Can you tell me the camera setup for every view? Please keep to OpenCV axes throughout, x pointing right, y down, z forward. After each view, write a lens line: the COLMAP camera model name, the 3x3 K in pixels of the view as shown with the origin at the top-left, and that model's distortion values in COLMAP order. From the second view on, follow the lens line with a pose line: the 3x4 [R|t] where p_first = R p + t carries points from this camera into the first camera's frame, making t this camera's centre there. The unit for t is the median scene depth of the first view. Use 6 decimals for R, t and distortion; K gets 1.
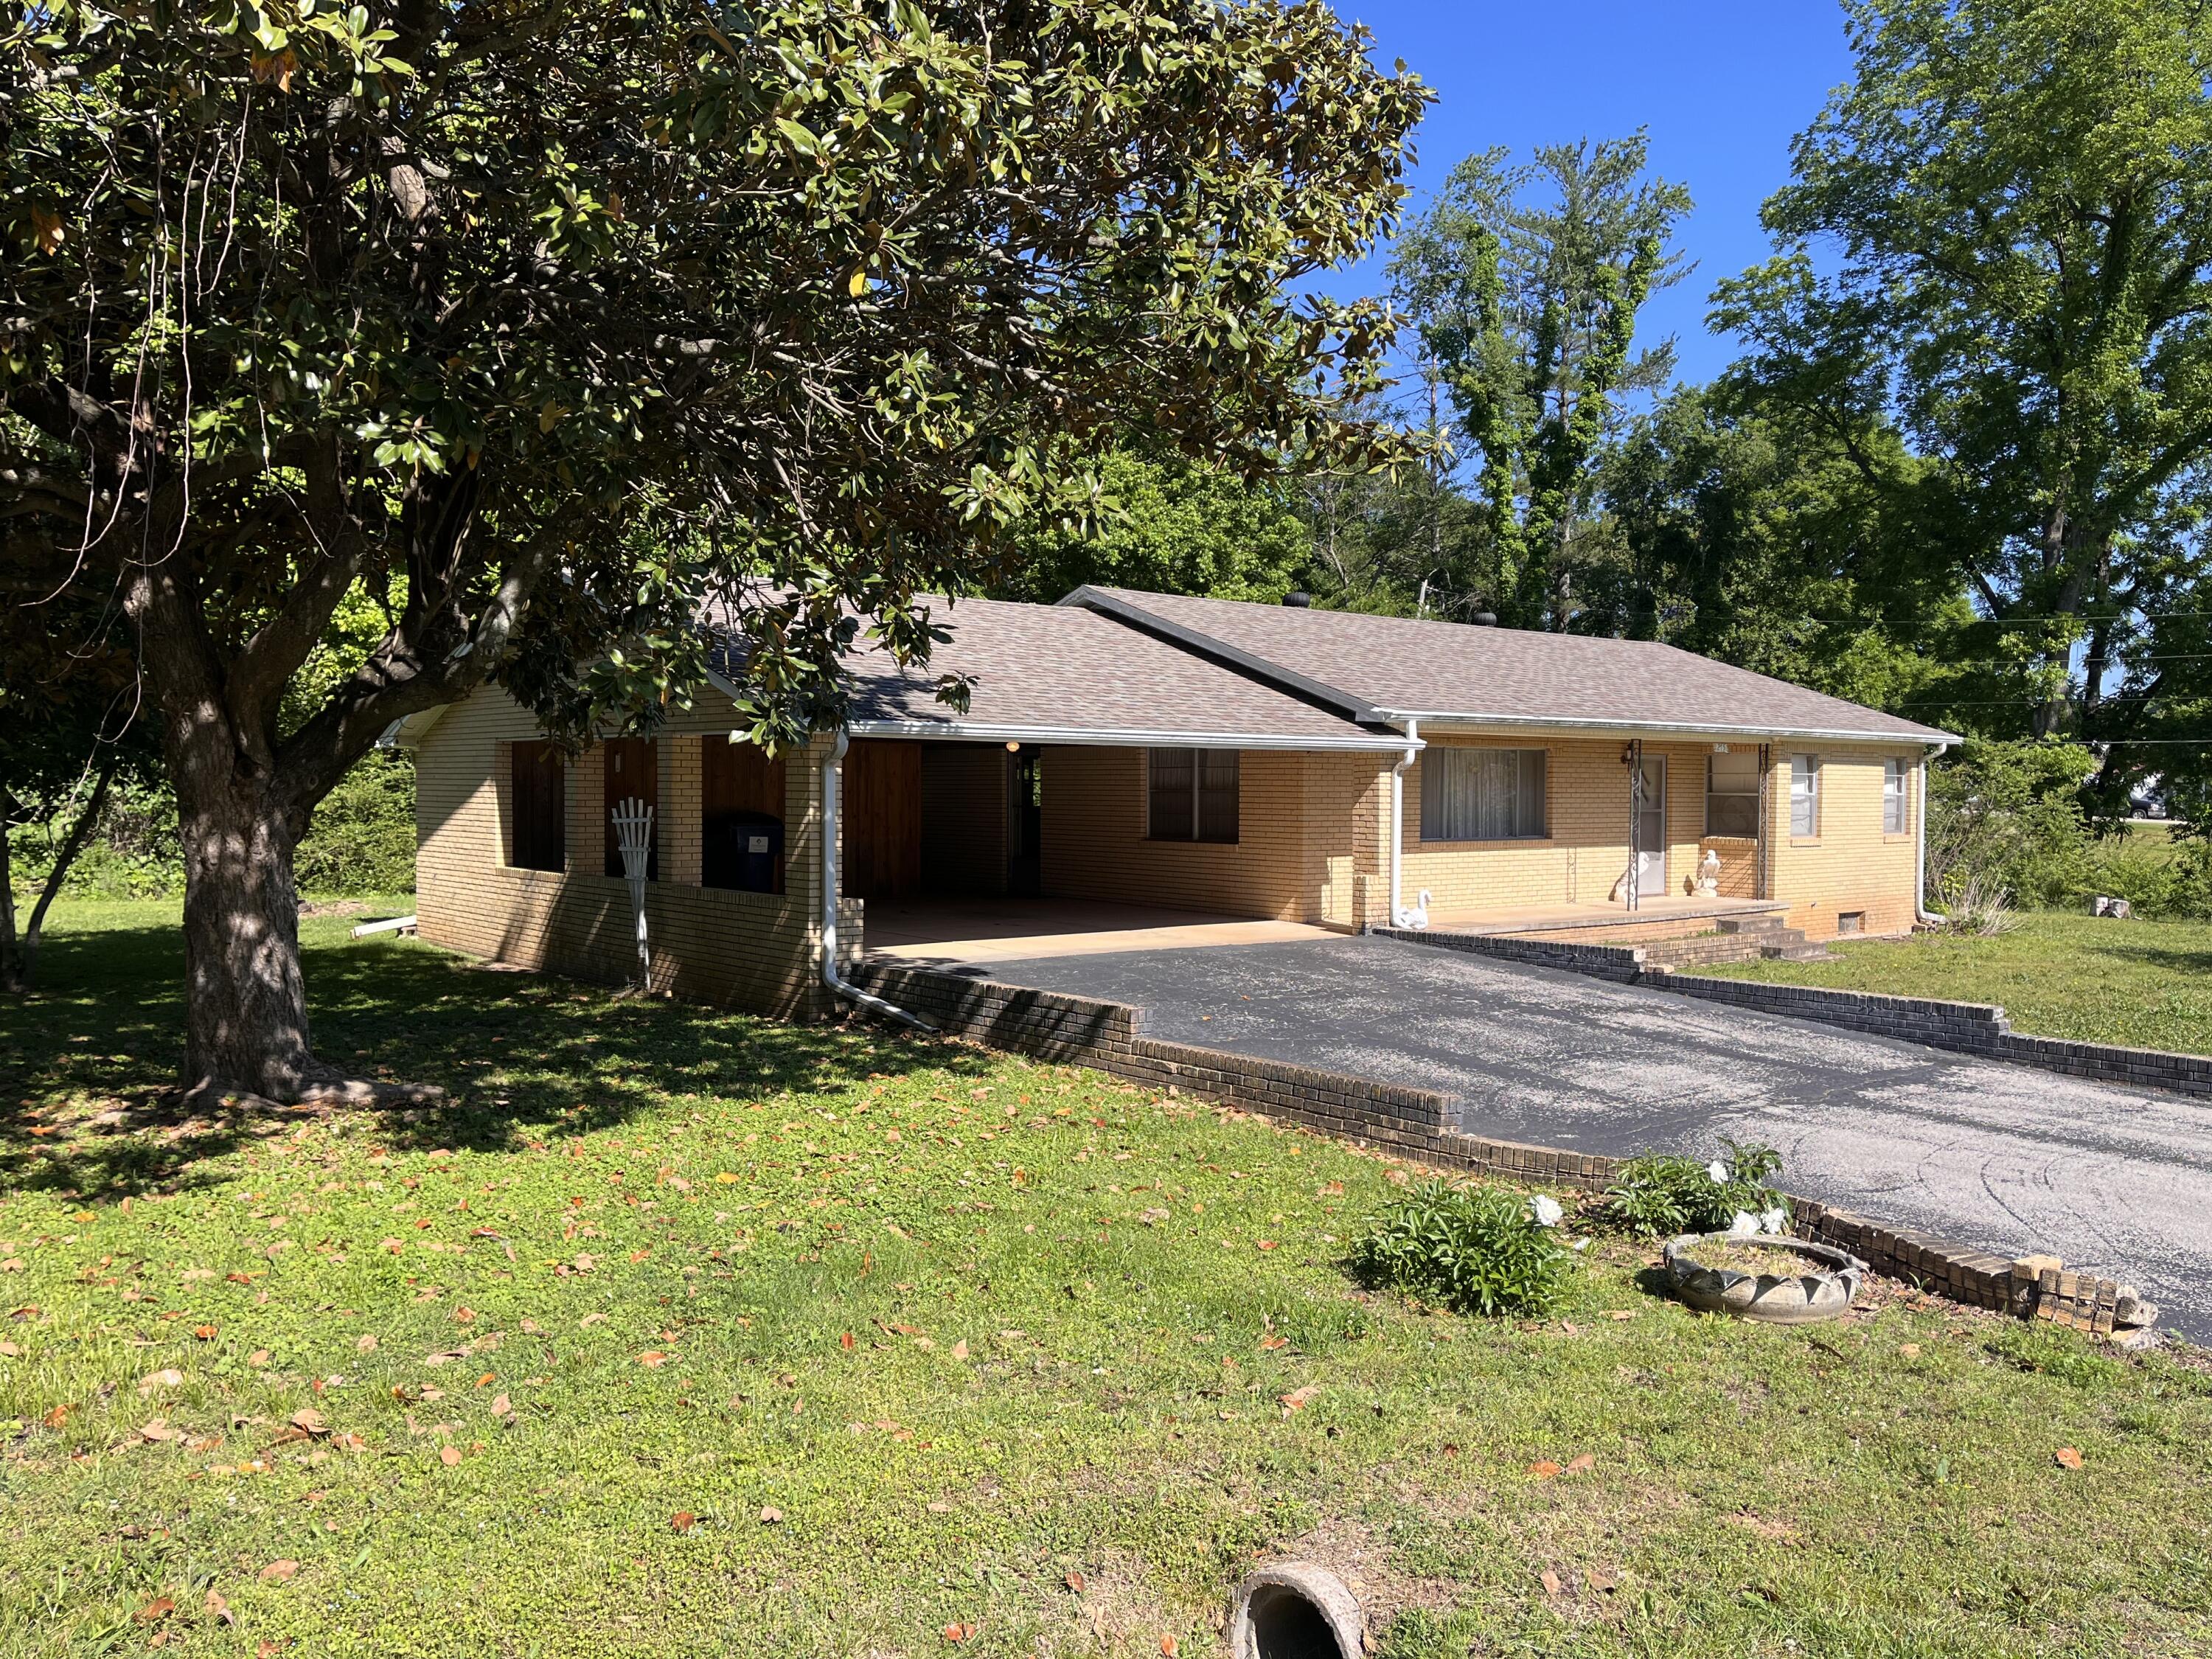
lens RADIAL K [[1642.9, 0, 1076.6], [0, 1642.9, 826.5], [0, 0, 1]] dist [0.041368, -0.030721]
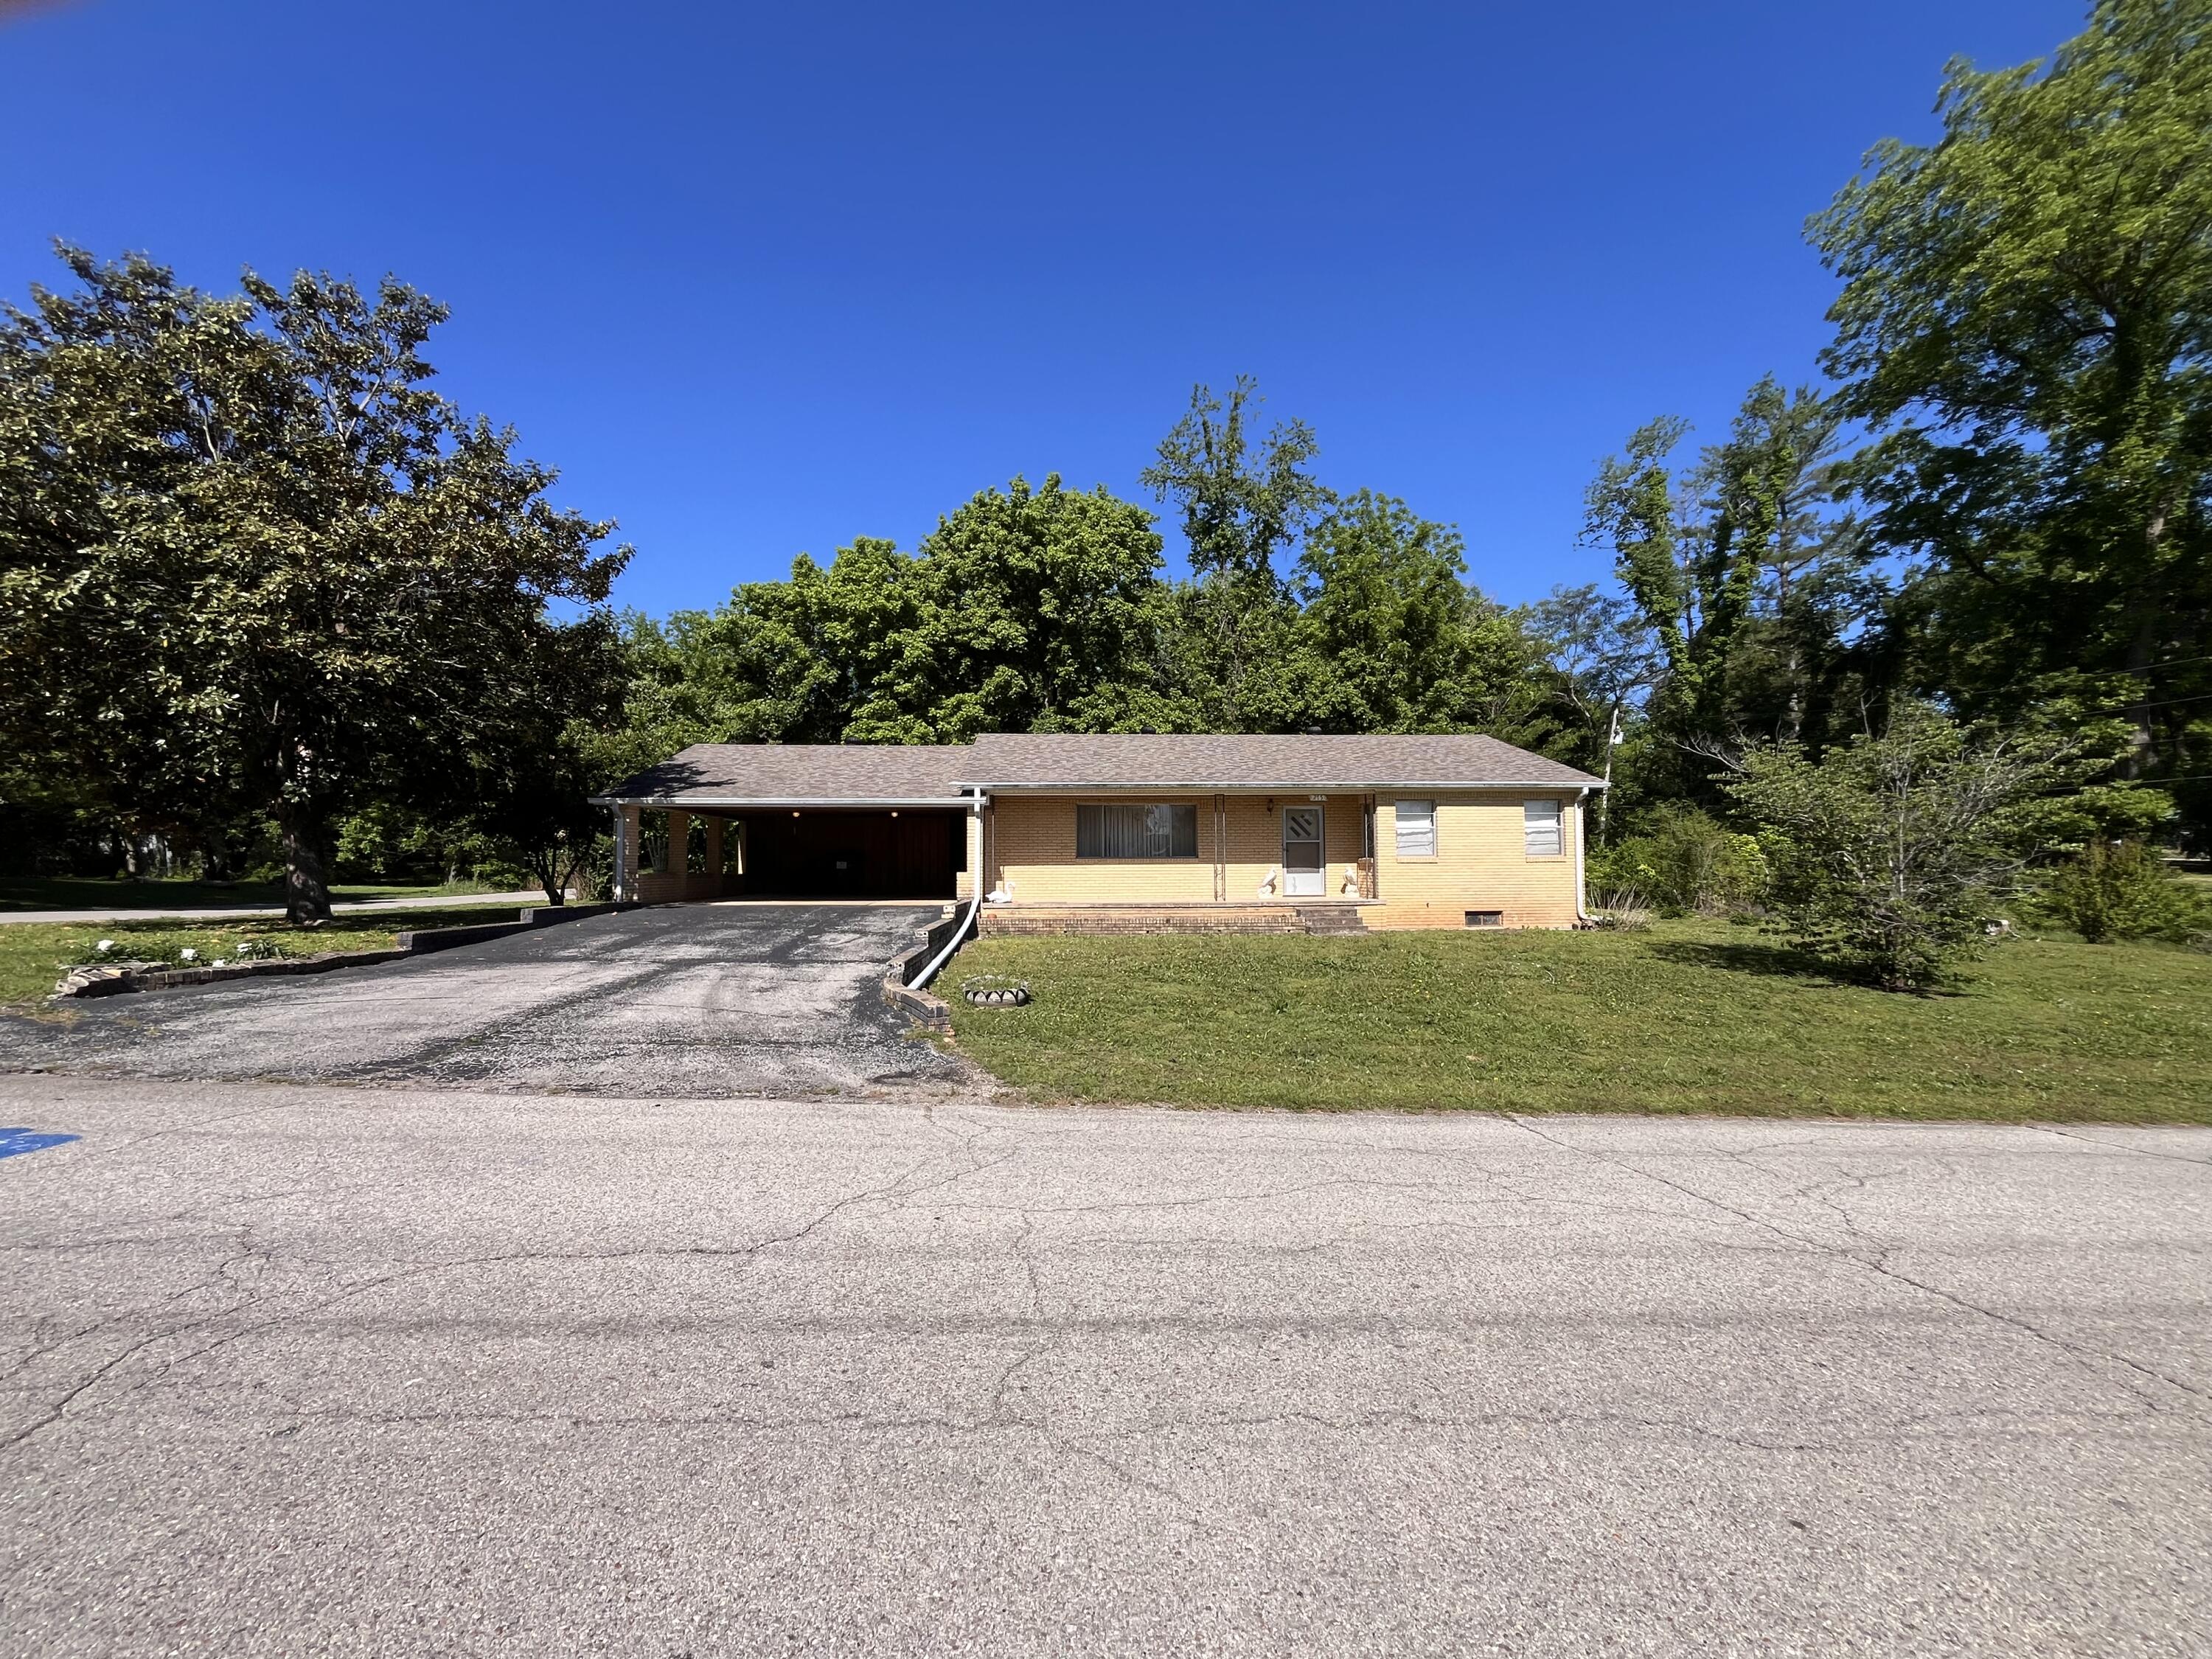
lens RADIAL K [[877.0, 0, 1106.0], [0, 877.0, 829.5], [0, 0, 1]] dist [-0.000884, -0.000154]
pose [[0.809914, -0.037316, -0.585360, 0.405668], [-0.005210, 0.997477, -0.070796, 0.023105], [0.586525, 0.060388, 0.807677, 0.132403]]
